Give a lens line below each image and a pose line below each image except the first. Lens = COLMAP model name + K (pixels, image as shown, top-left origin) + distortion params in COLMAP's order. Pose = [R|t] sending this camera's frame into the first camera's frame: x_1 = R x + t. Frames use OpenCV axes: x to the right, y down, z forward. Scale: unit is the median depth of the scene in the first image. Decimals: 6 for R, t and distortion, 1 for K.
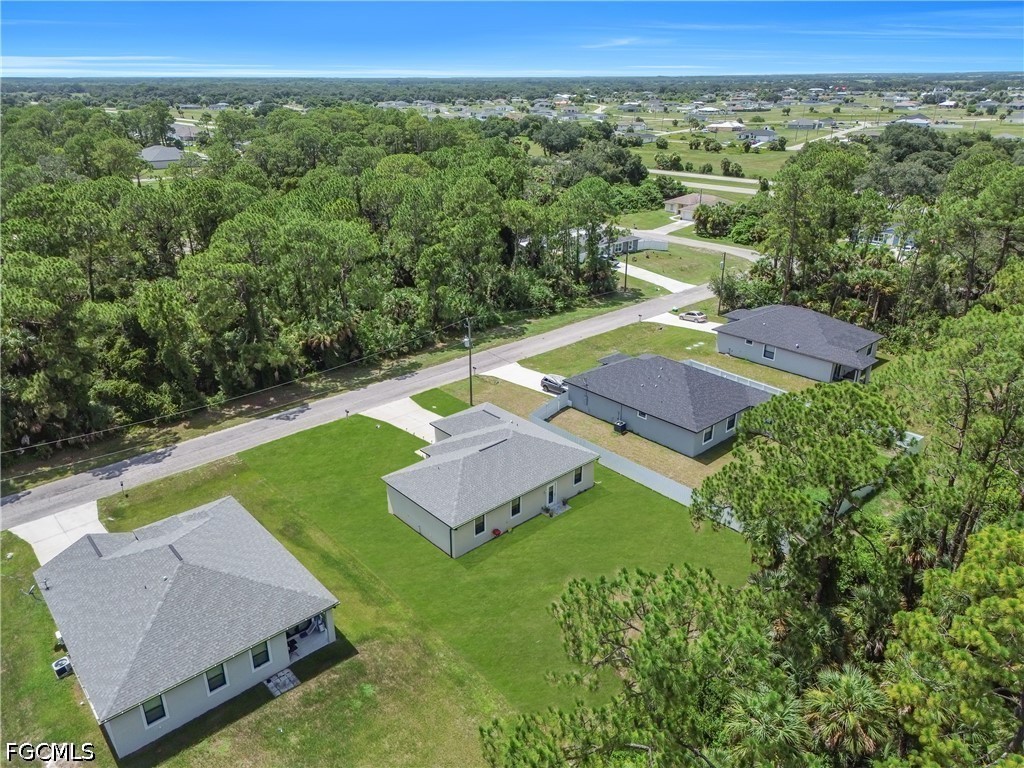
lens RADIAL K [[719.9, 0, 510.2], [0, 719.9, 383.2], [0, 0, 1]] dist [0.068807, -0.063390]
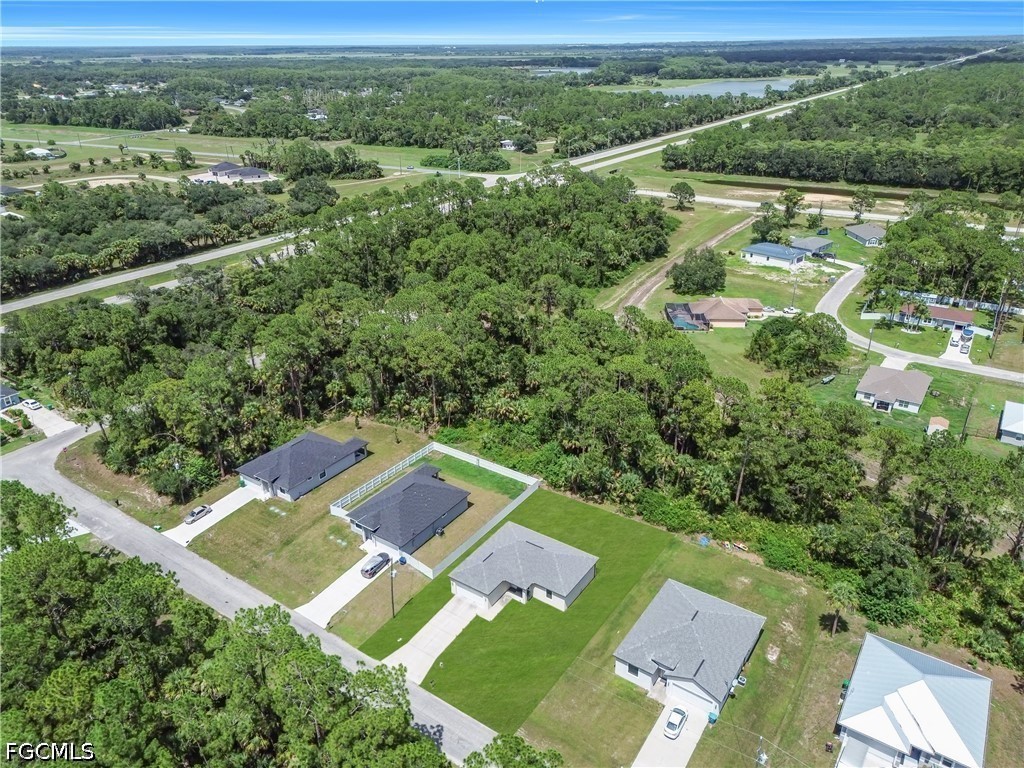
lens RADIAL K [[719.9, 0, 510.2], [0, 719.9, 383.2], [0, 0, 1]] dist [0.068807, -0.063390]
pose [[-0.230239, -0.405676, 0.884543, -0.943683], [0.392962, 0.792800, 0.465885, -0.717490], [-0.890264, 0.454857, -0.023119, 0.617374]]
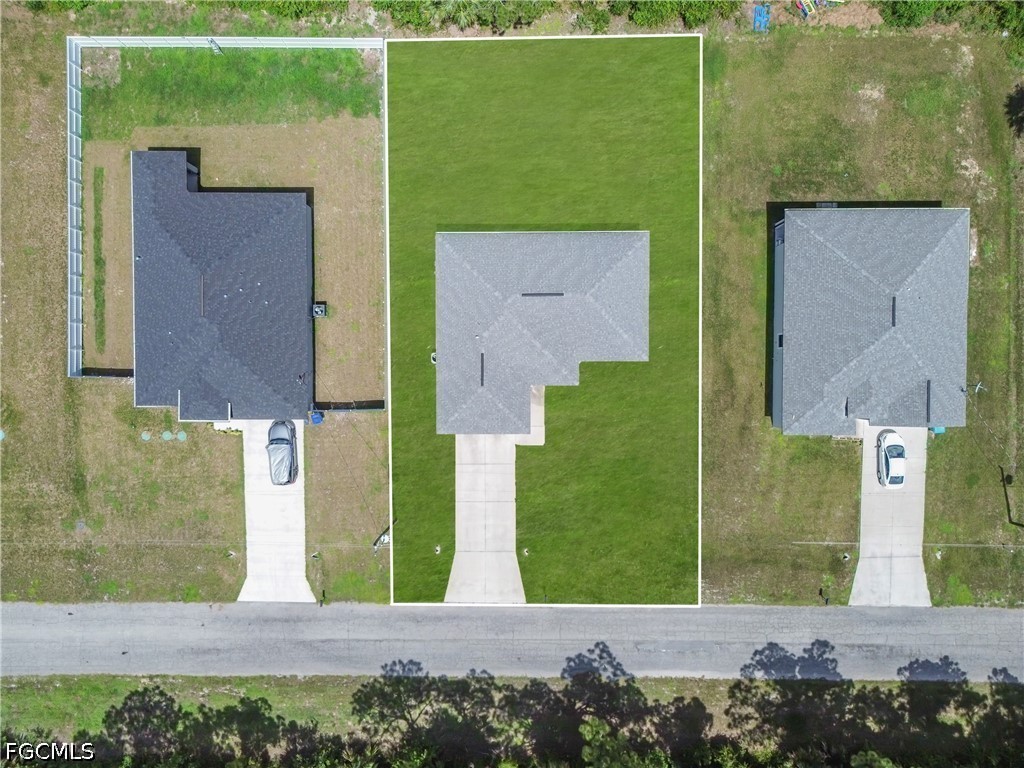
lens RADIAL K [[719.9, 0, 510.2], [0, 719.9, 383.2], [0, 0, 1]] dist [0.068807, -0.063390]
pose [[-0.745051, -0.666996, 0.003929, -0.047443], [0.279007, -0.306296, 0.910130, -0.510514], [-0.605850, 0.679190, 0.414303, 0.494666]]
